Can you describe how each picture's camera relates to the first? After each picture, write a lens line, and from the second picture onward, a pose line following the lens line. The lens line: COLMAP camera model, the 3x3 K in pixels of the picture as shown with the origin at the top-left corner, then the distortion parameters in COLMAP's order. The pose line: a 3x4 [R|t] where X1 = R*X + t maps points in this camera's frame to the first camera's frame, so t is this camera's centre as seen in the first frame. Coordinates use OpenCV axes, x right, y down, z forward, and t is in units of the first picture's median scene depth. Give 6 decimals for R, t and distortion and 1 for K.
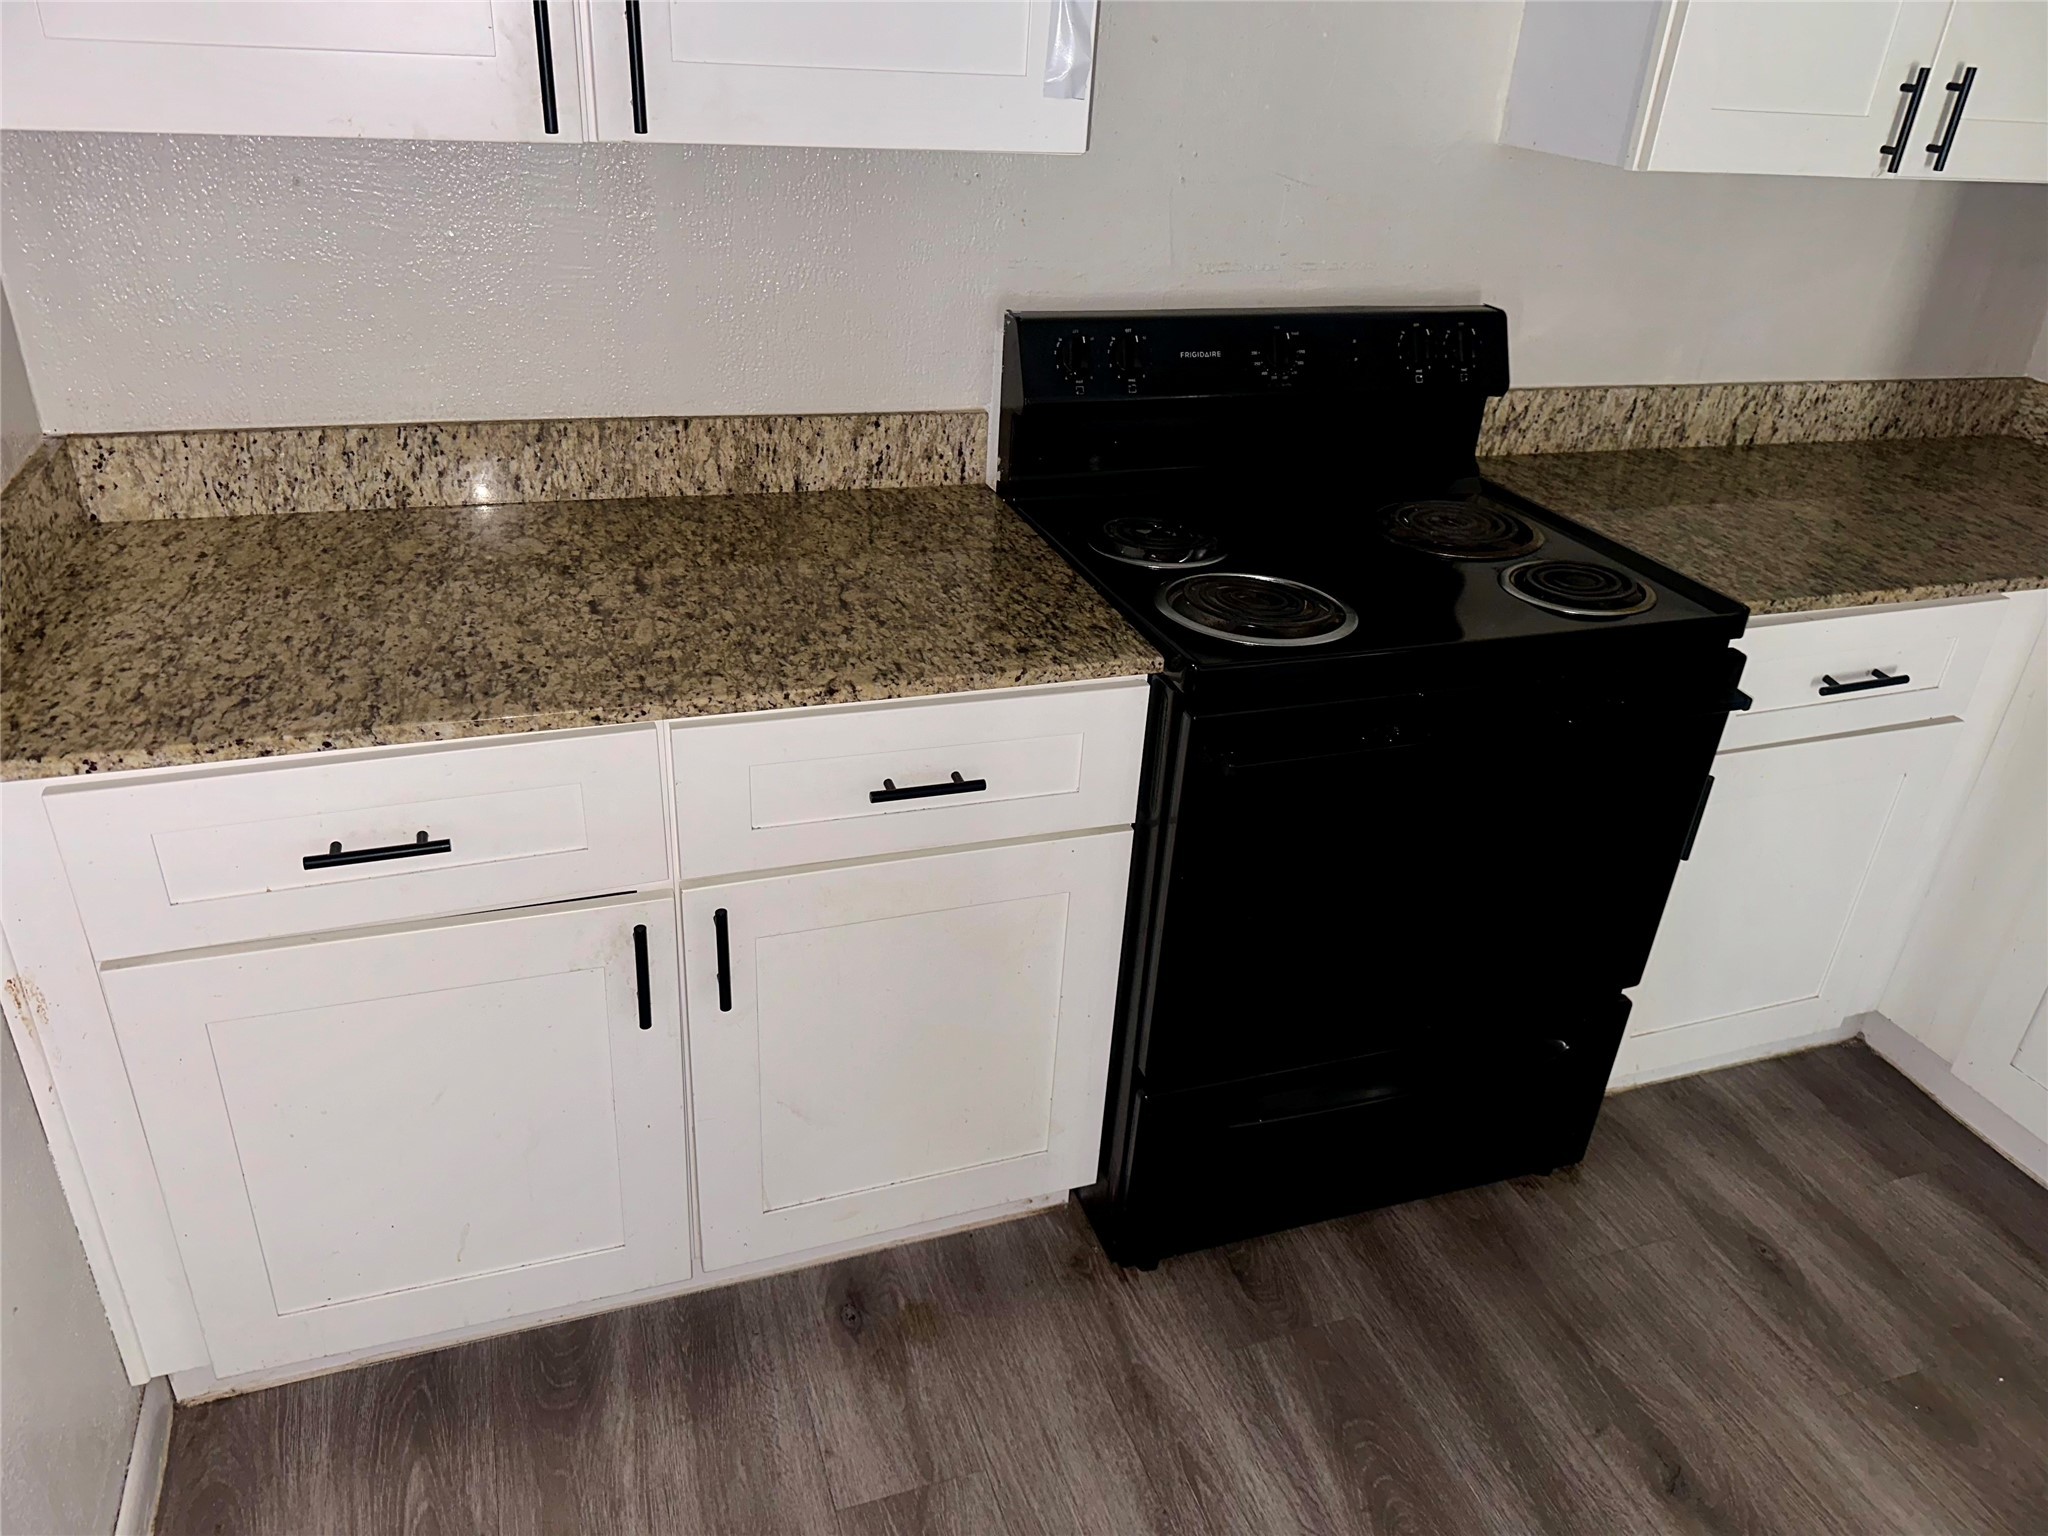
lens RADIAL K [[1435.6, 0, 1024.0], [0, 1435.6, 768.0], [0, 0, 1]] dist [0.050652, -0.073788]
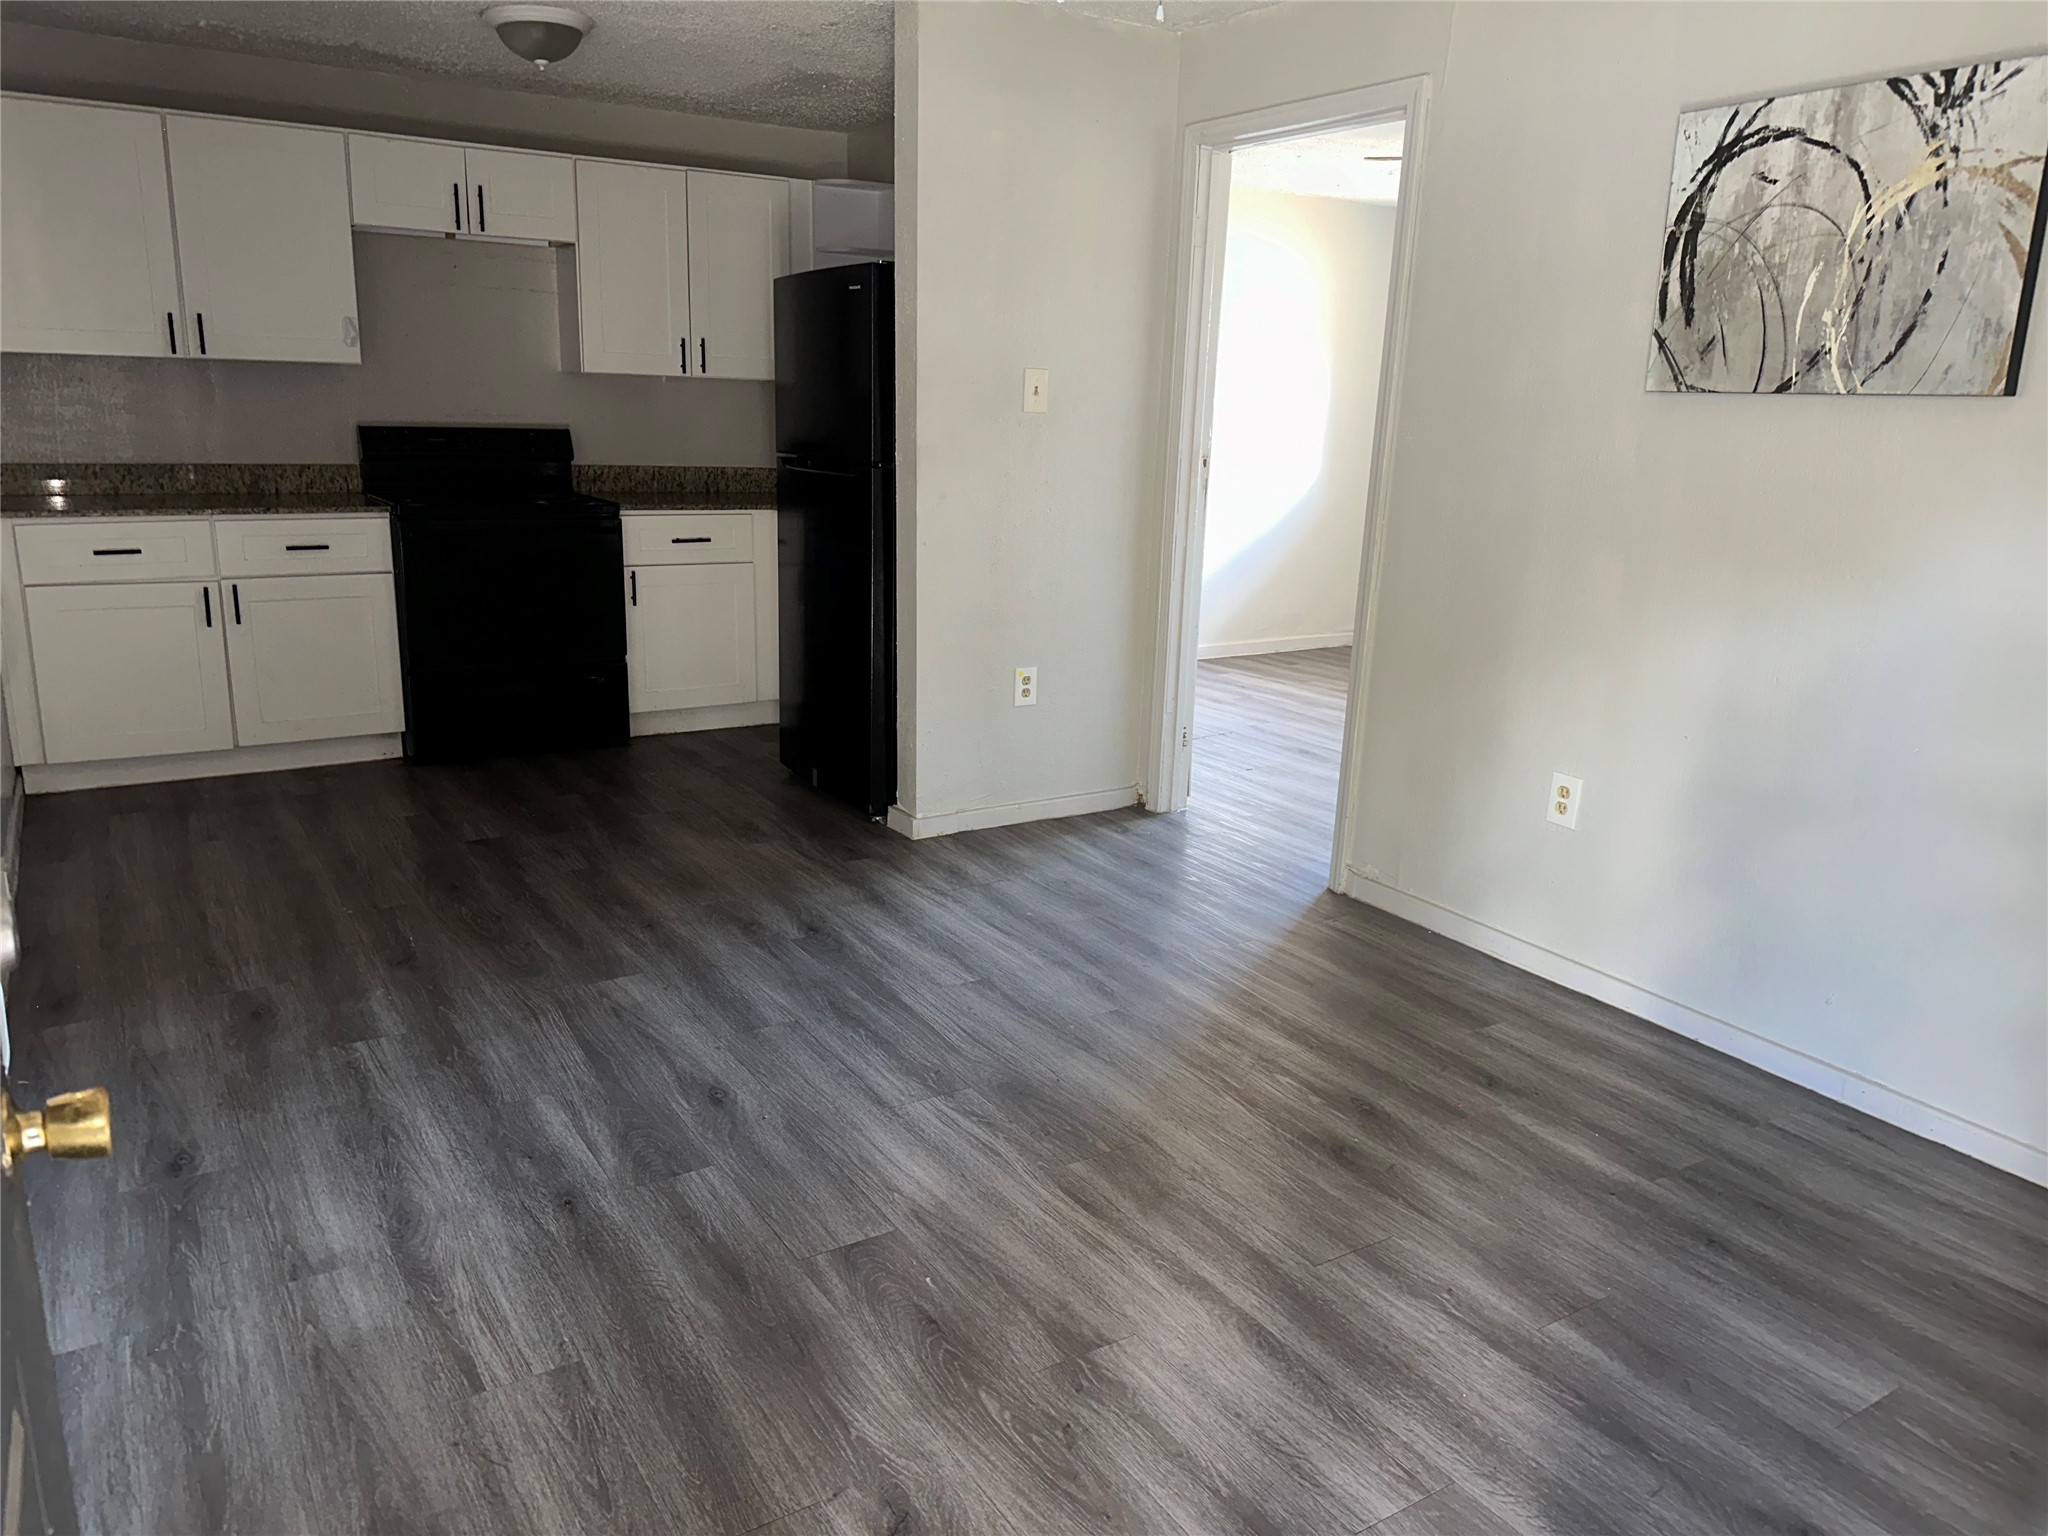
lens RADIAL K [[1435.6, 0, 1024.0], [0, 1435.6, 768.0], [0, 0, 1]] dist [0.050652, -0.073788]
pose [[0.972933, -0.086170, 0.214419, 0.583881], [0.134202, 0.966063, -0.220710, 1.105371], [-0.188124, 0.243512, 0.951479, -1.726715]]
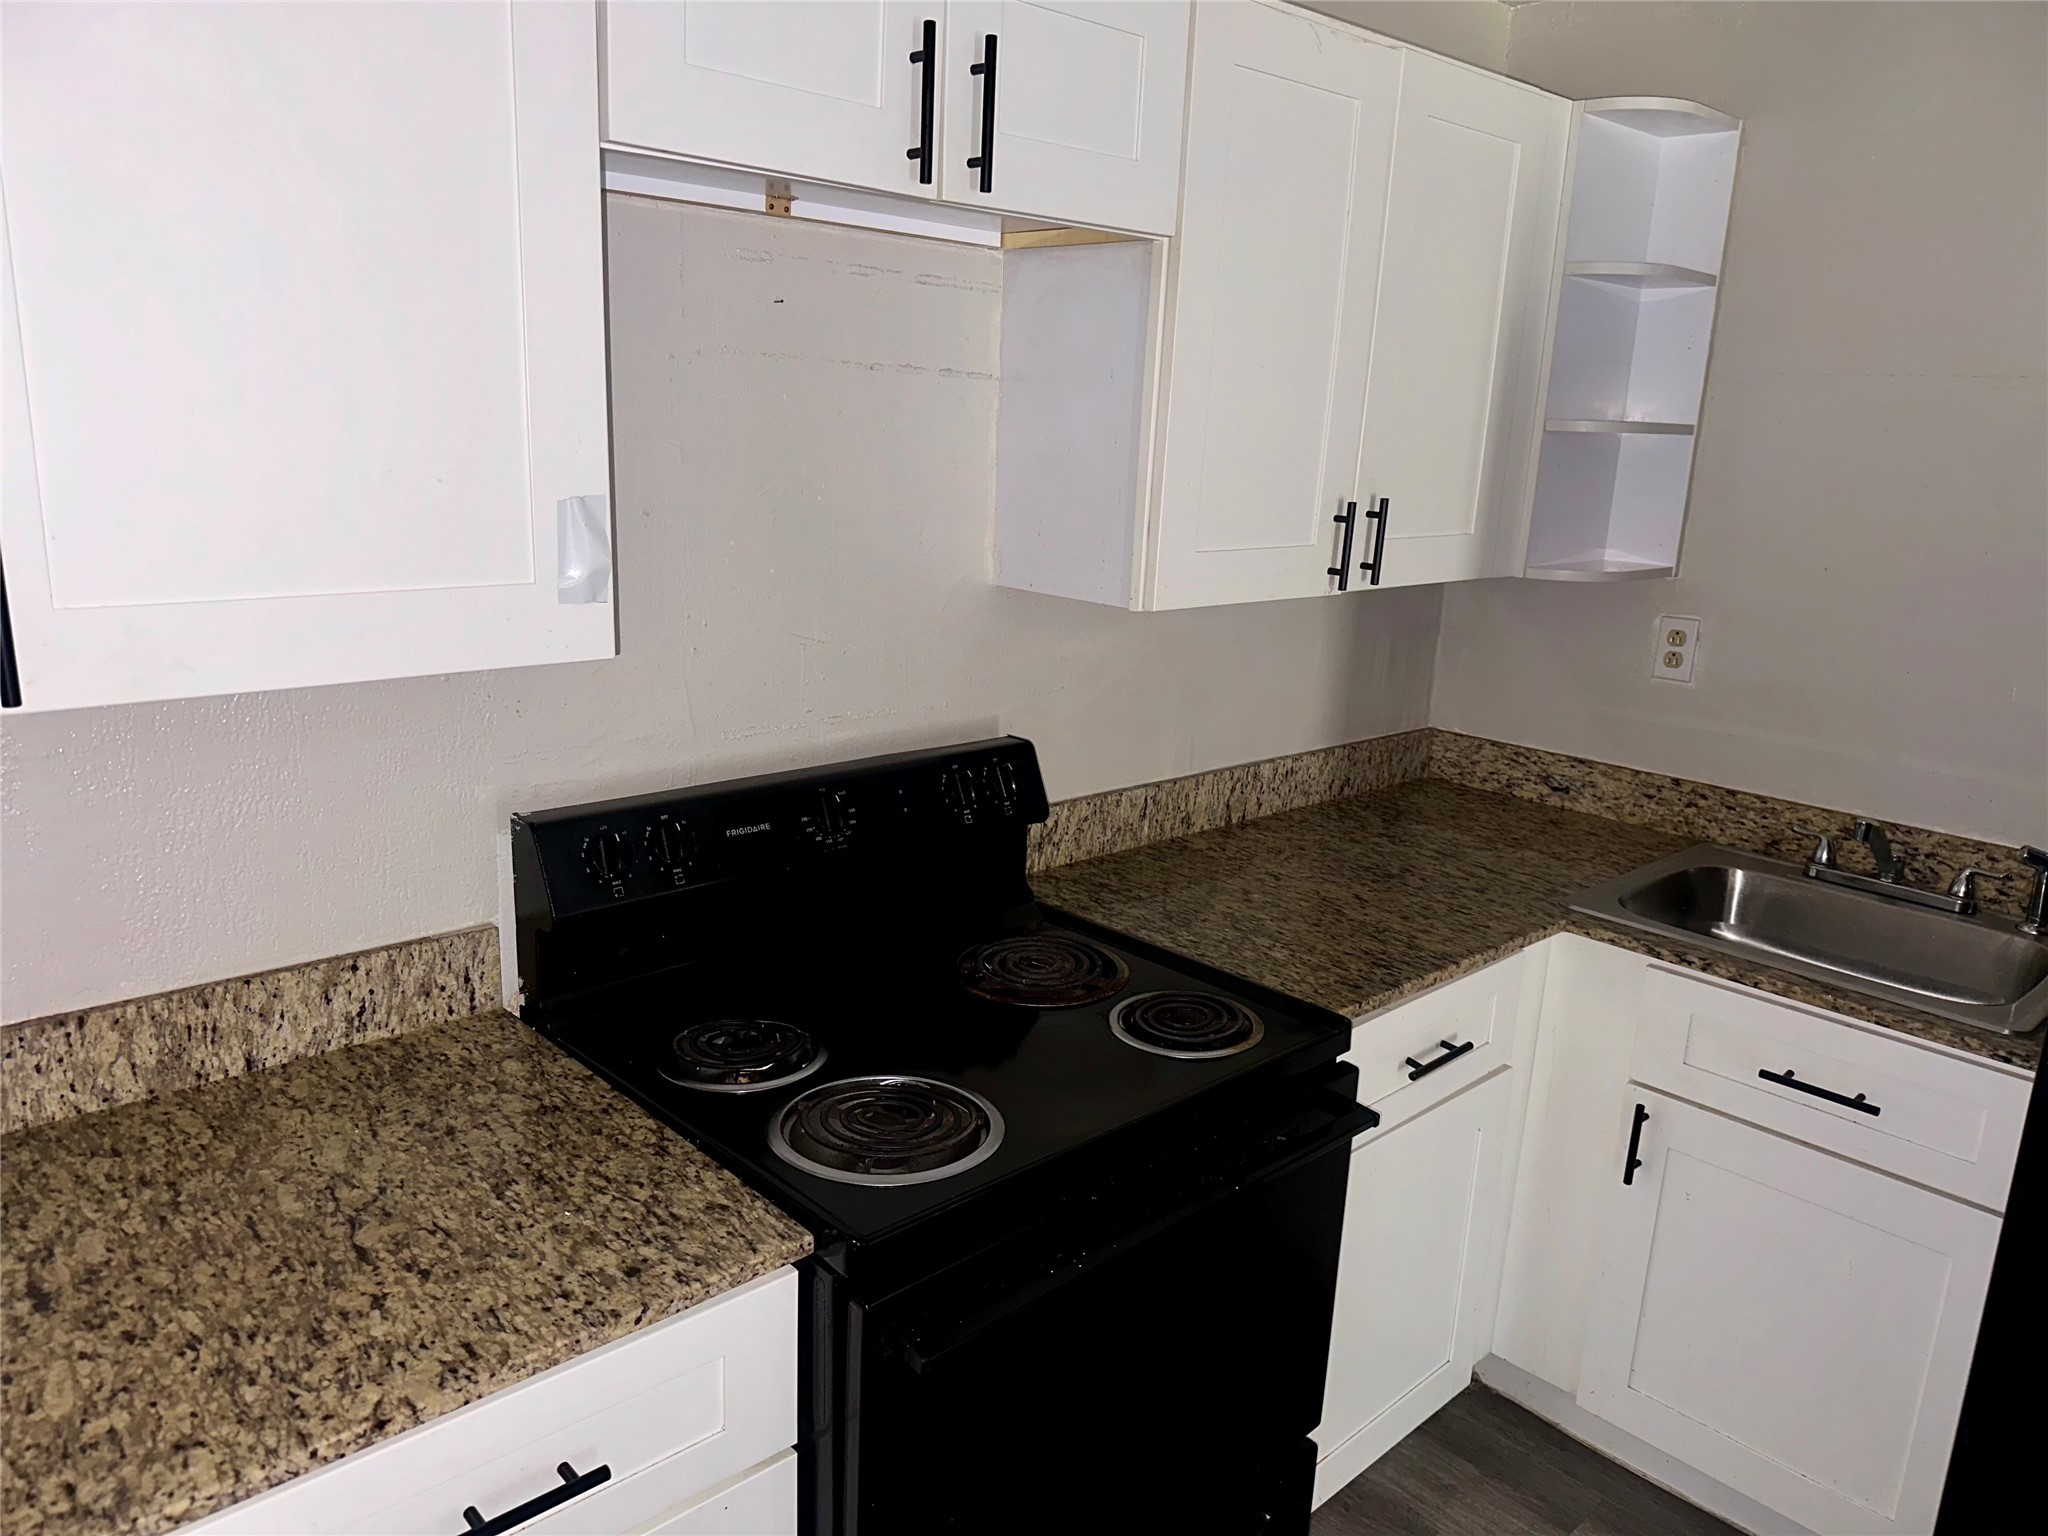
lens RADIAL K [[1438.5, 0, 1024.0], [0, 1438.5, 768.0], [0, 0, 1]] dist [0.040463, -0.050601]
pose [[0.916328, -0.117692, 0.382742, -0.058397], [0.204221, 0.959534, -0.193876, -0.117608], [-0.344436, 0.255818, 0.903283, 0.122992]]
